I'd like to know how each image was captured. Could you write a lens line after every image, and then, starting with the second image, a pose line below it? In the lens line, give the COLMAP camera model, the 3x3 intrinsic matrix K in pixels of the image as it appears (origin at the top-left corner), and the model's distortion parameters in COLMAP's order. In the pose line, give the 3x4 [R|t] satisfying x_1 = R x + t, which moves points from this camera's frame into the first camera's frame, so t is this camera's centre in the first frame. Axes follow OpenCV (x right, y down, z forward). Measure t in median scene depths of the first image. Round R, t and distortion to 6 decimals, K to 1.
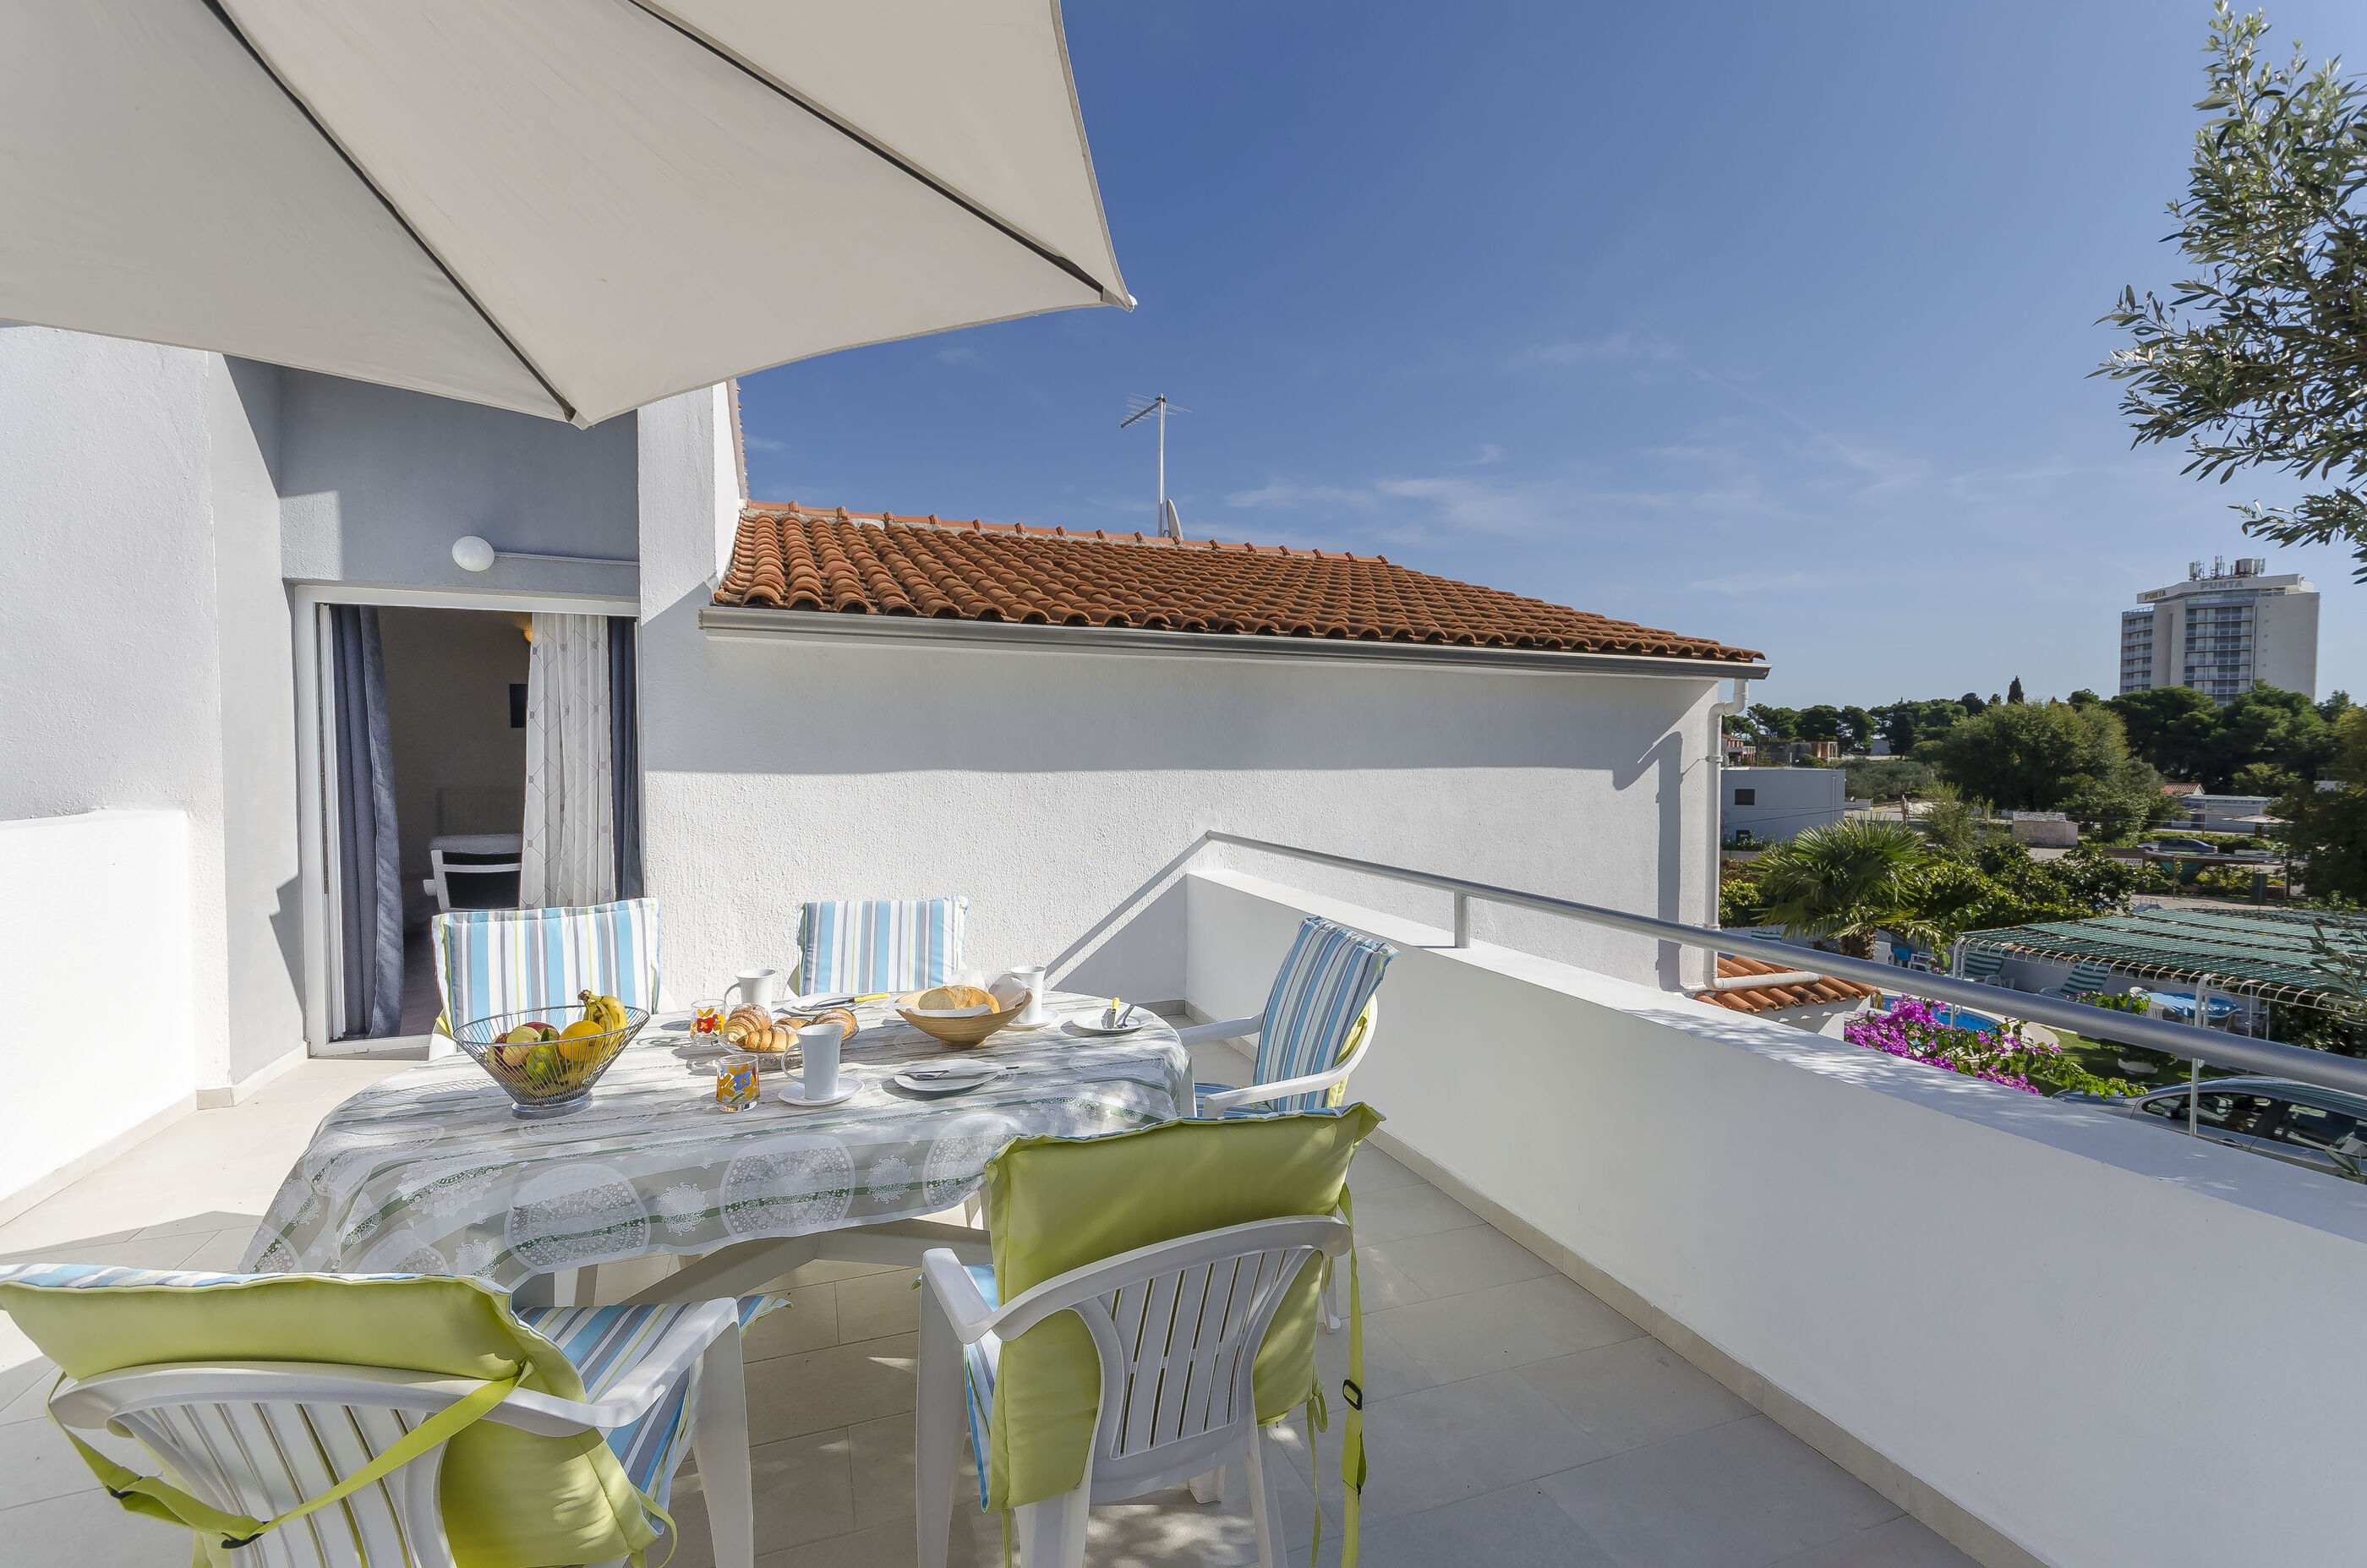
lens RADIAL K [[1029.6, 0, 1183.5], [0, 1029.6, 784.0], [0, 0, 1]] dist [0.000366, -0.000235]
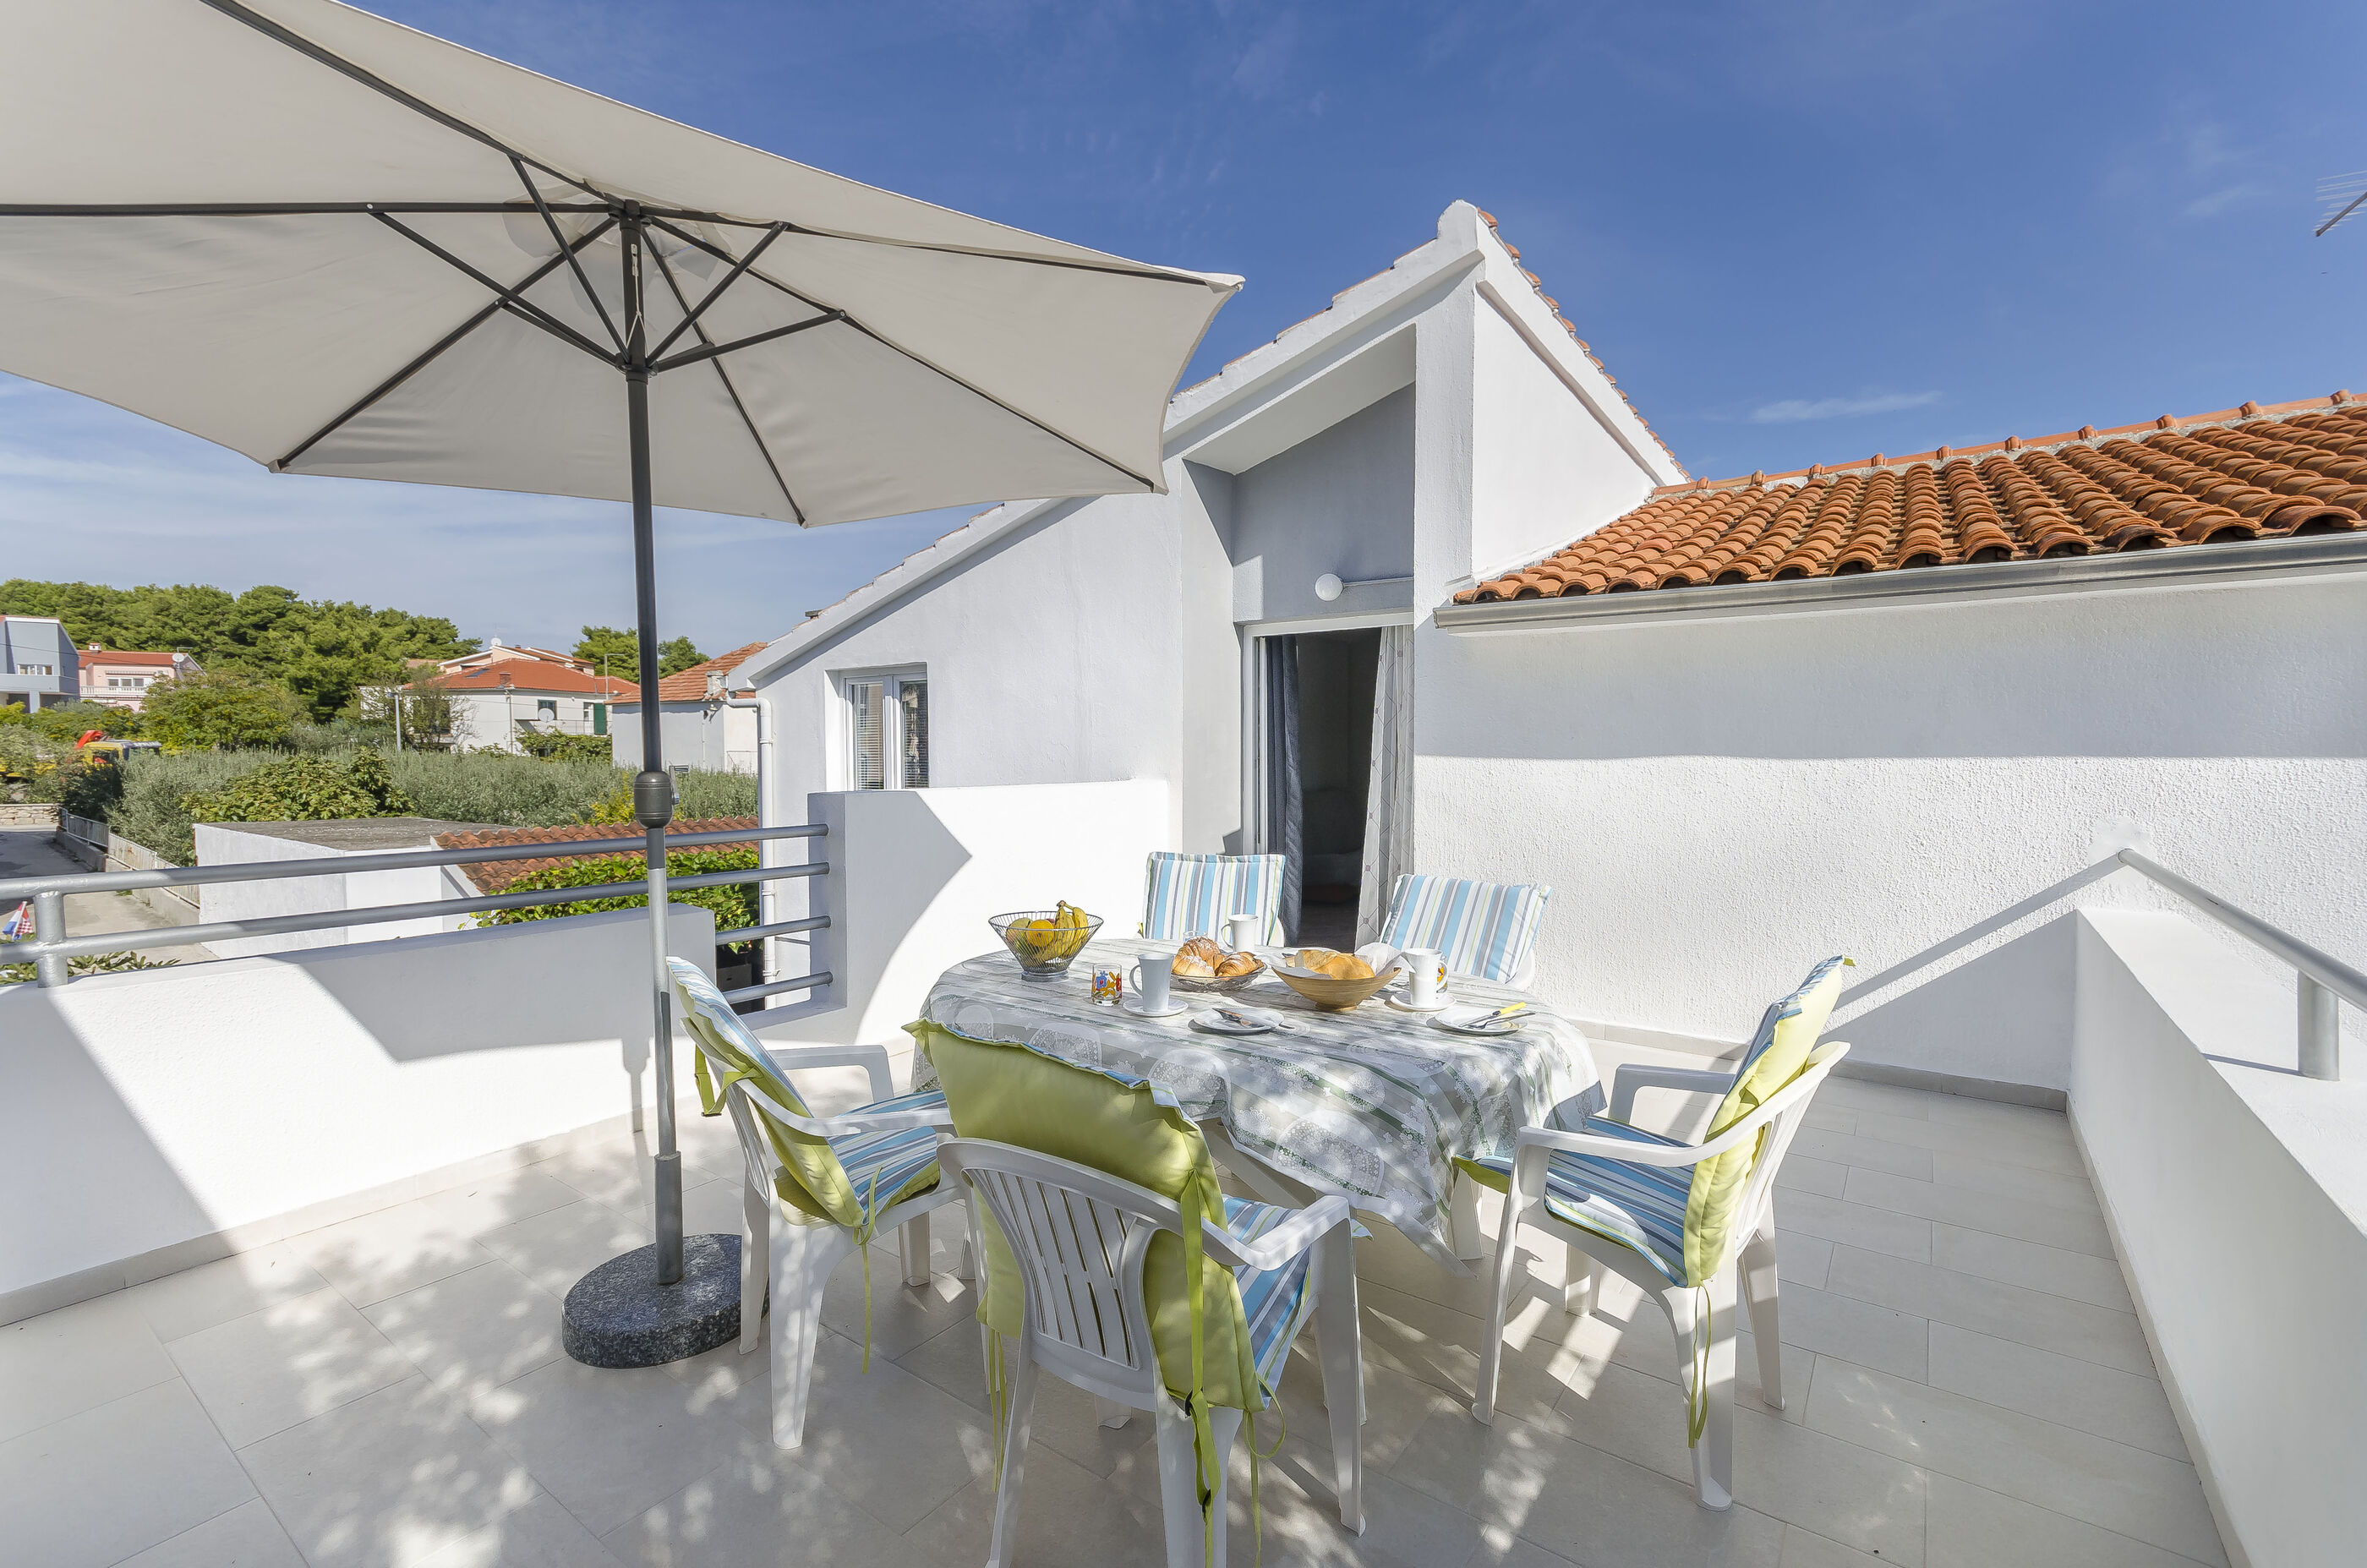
lens RADIAL K [[1029.6, 0, 1183.5], [0, 1029.6, 784.0], [0, 0, 1]] dist [0.000366, -0.000235]
pose [[0.560049, 0.025888, -0.828055, 0.286822], [-0.014805, 0.999665, 0.021239, -0.001961], [0.828327, 0.000365, 0.560244, 0.127362]]
